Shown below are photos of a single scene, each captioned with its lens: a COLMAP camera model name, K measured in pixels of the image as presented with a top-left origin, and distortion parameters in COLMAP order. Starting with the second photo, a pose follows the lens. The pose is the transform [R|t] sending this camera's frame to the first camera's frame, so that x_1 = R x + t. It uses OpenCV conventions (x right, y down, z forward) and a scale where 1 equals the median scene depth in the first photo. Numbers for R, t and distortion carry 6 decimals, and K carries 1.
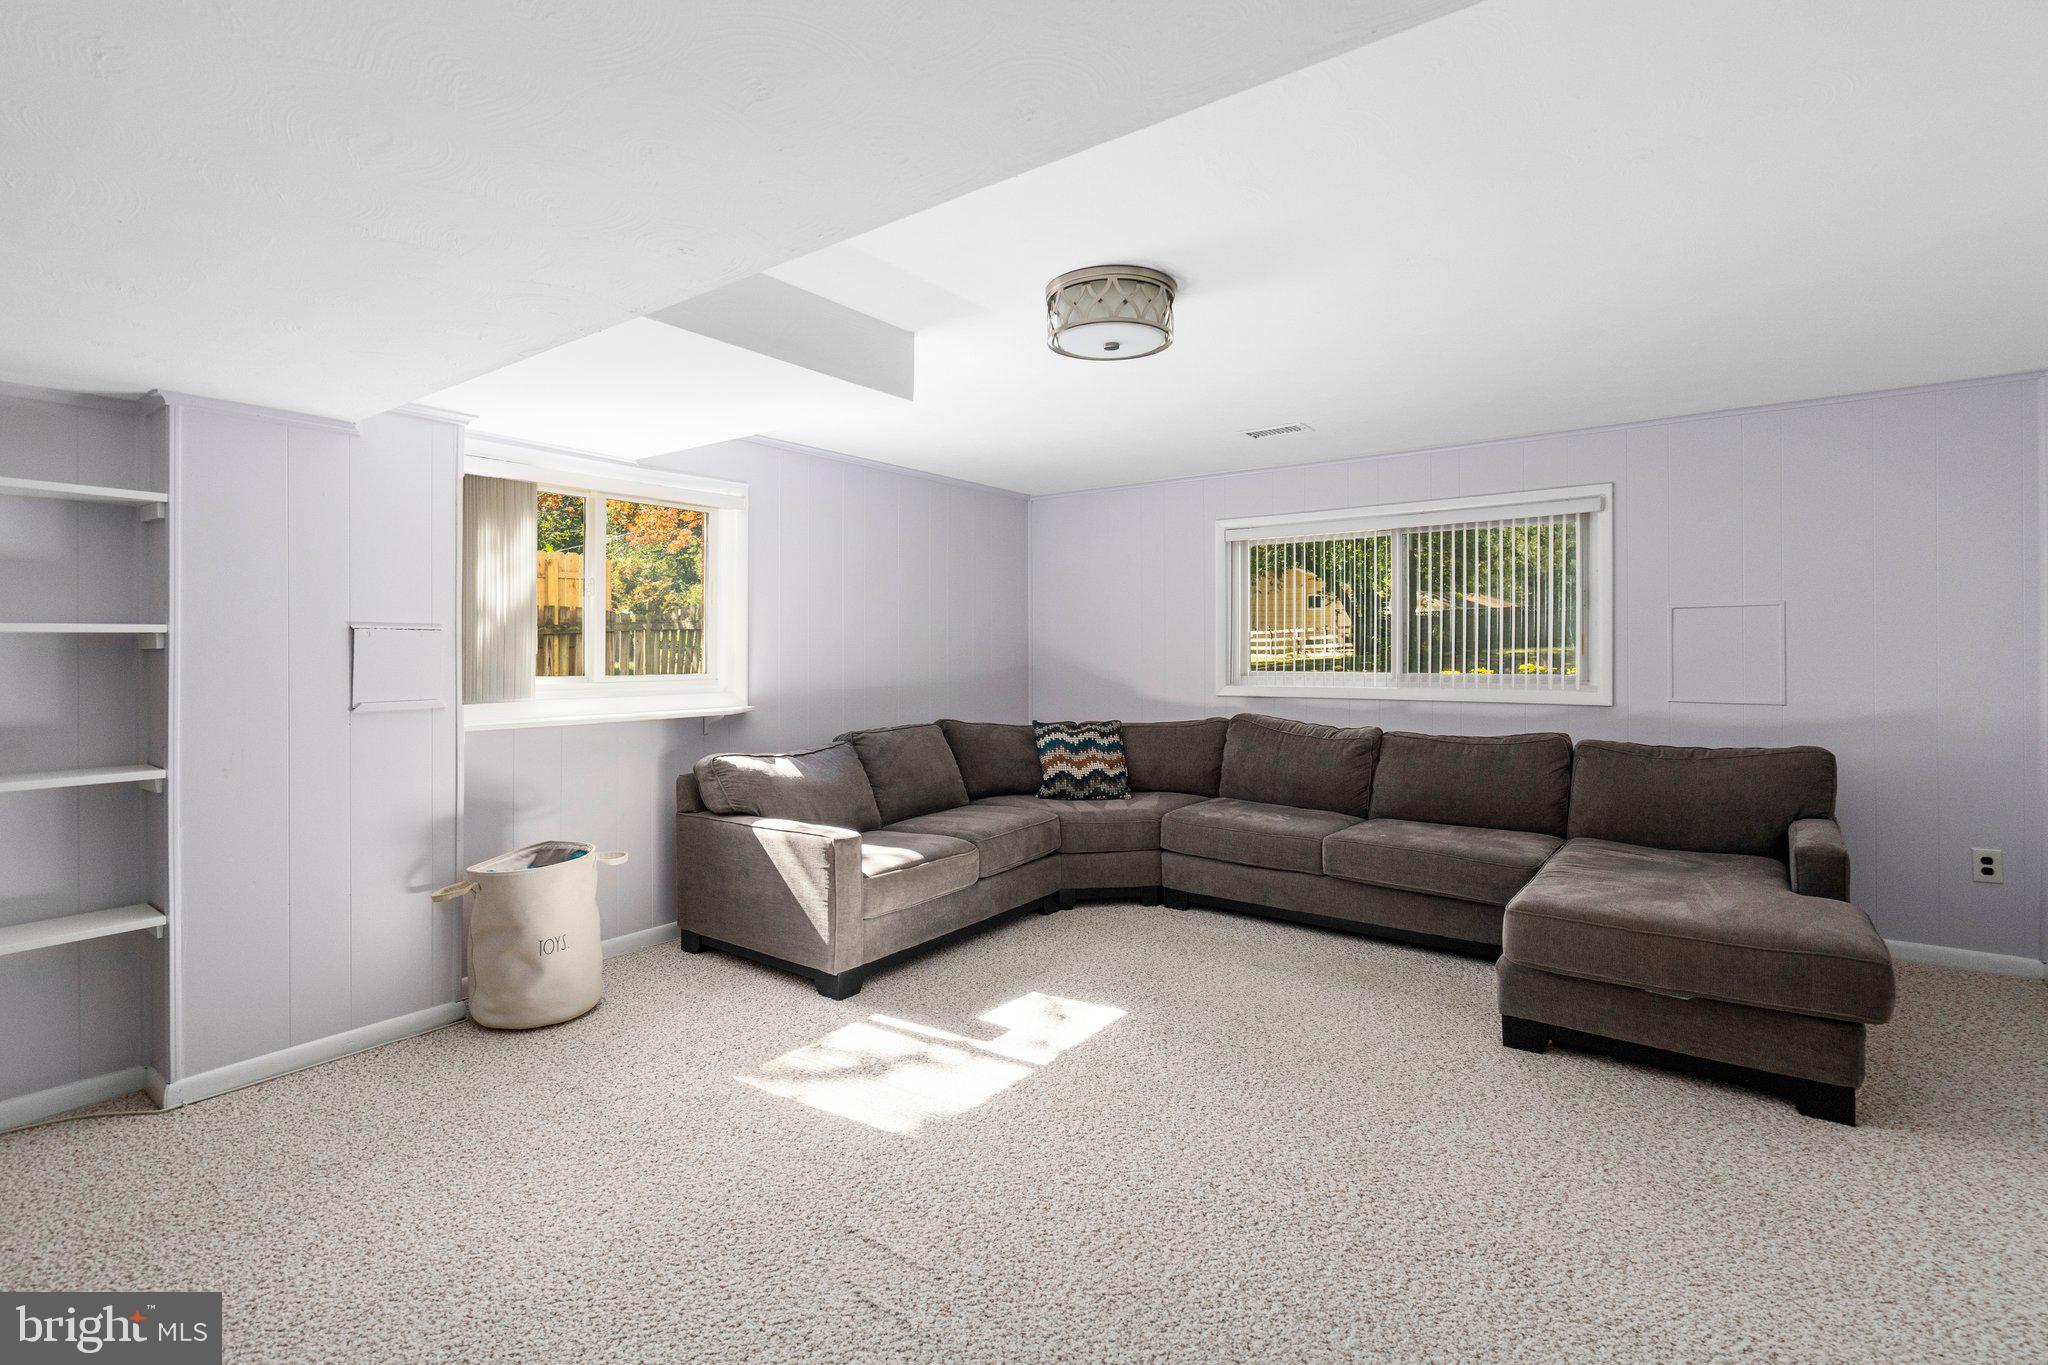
lens RADIAL K [[914.4, 0, 1015.8], [0, 914.4, 661.8], [0, 0, 1]] dist [-0.005572, 0.003247]
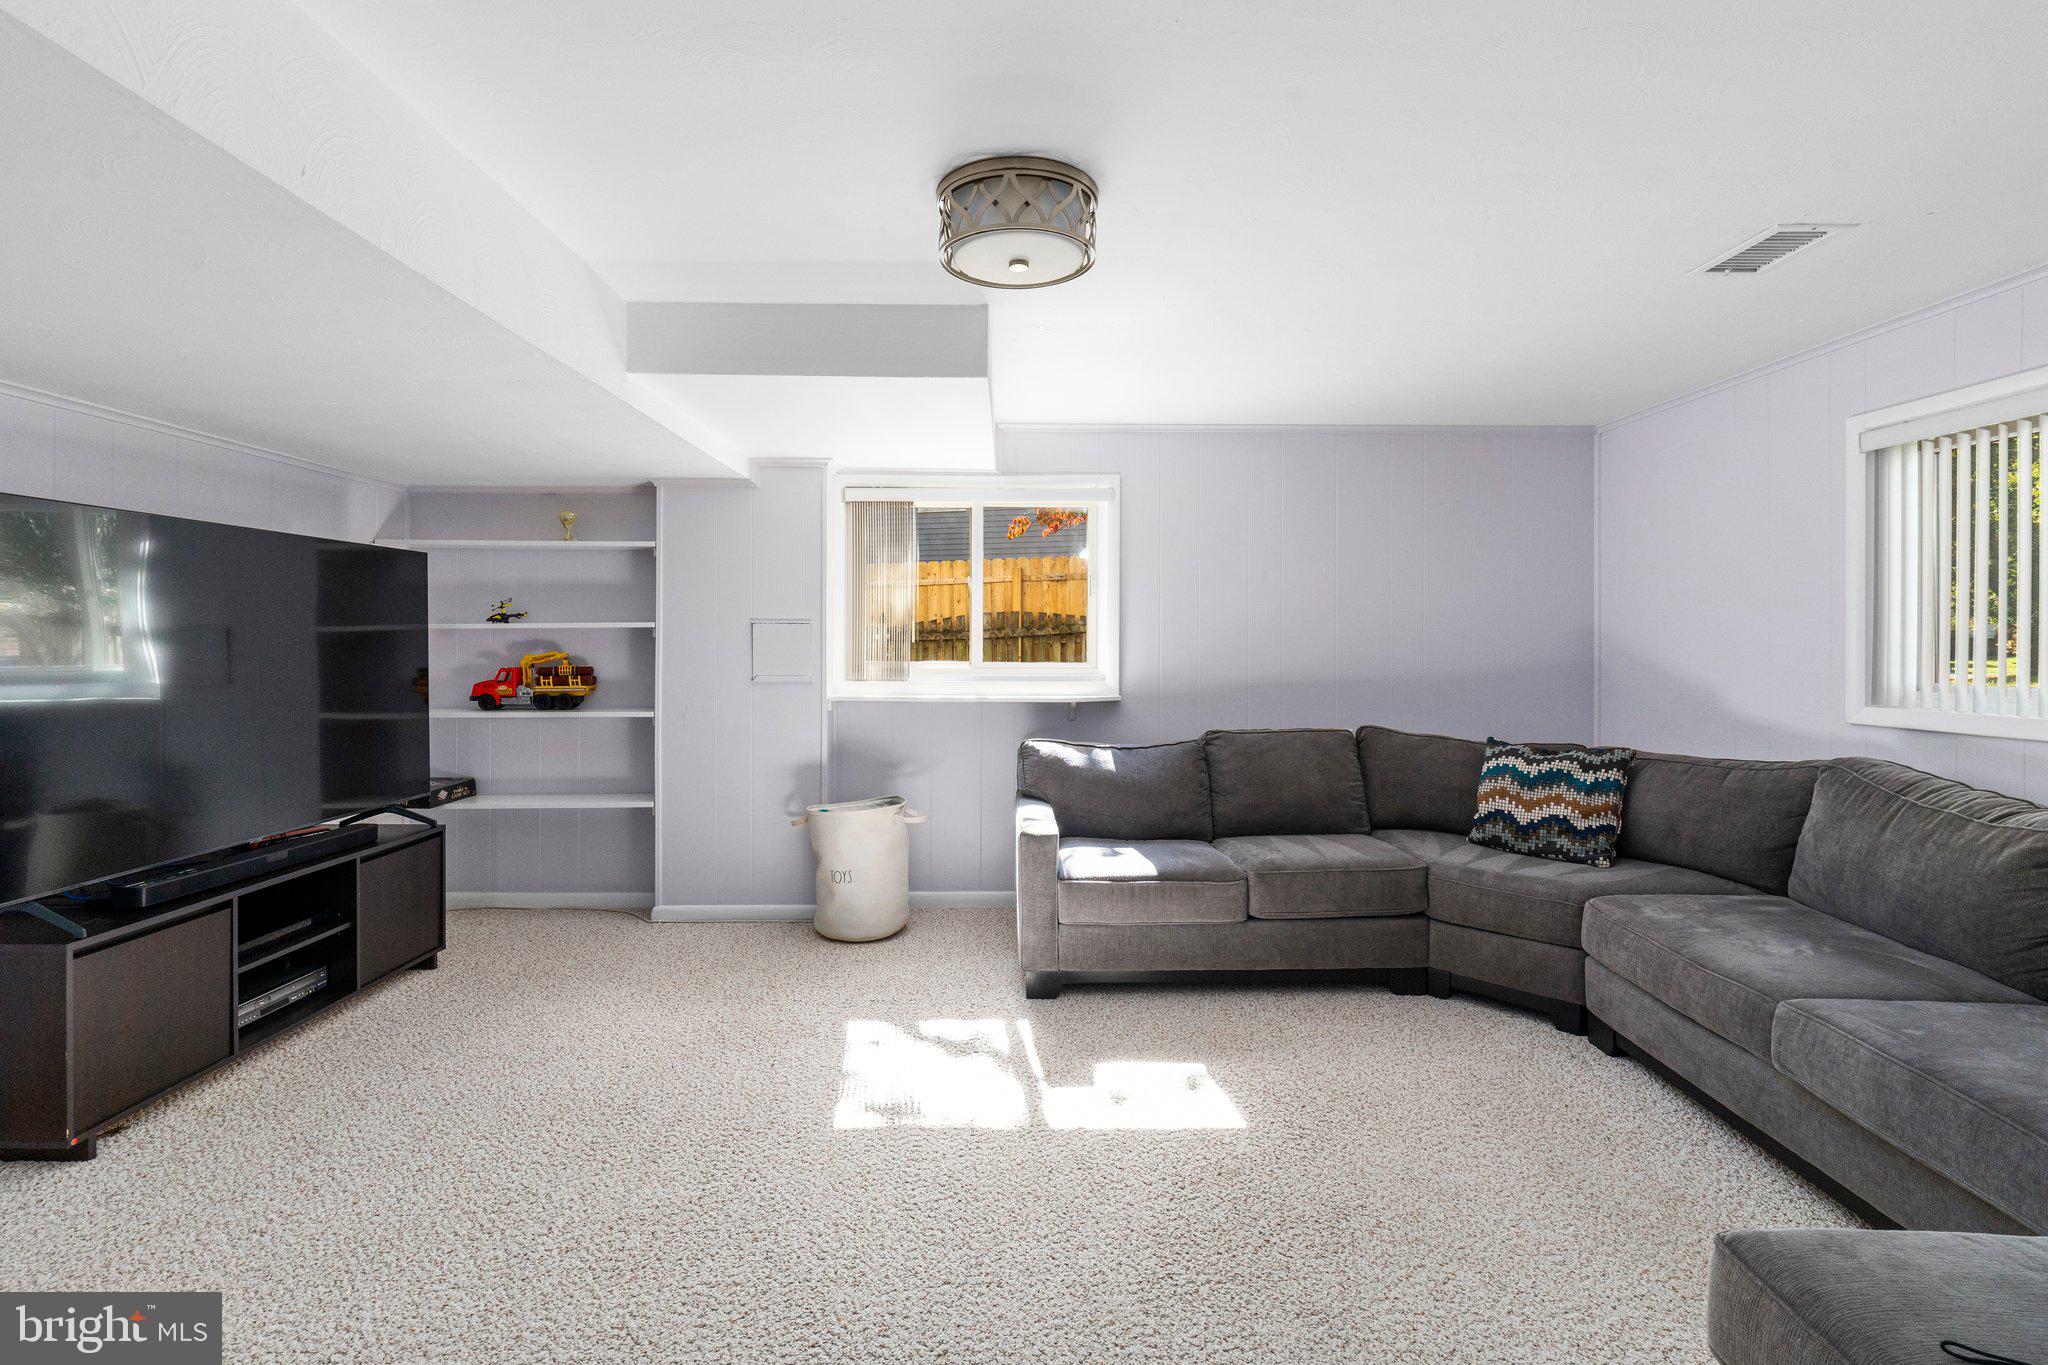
lens RADIAL K [[914.4, 0, 1015.3], [0, 914.4, 646.4], [0, 0, 1]] dist [-0.005572, 0.003247]
pose [[0.618442, 0.010593, -0.785759, 0.402624], [-0.014466, 0.999893, 0.002095, -0.005377], [0.785698, 0.010071, 0.618529, 0.273088]]
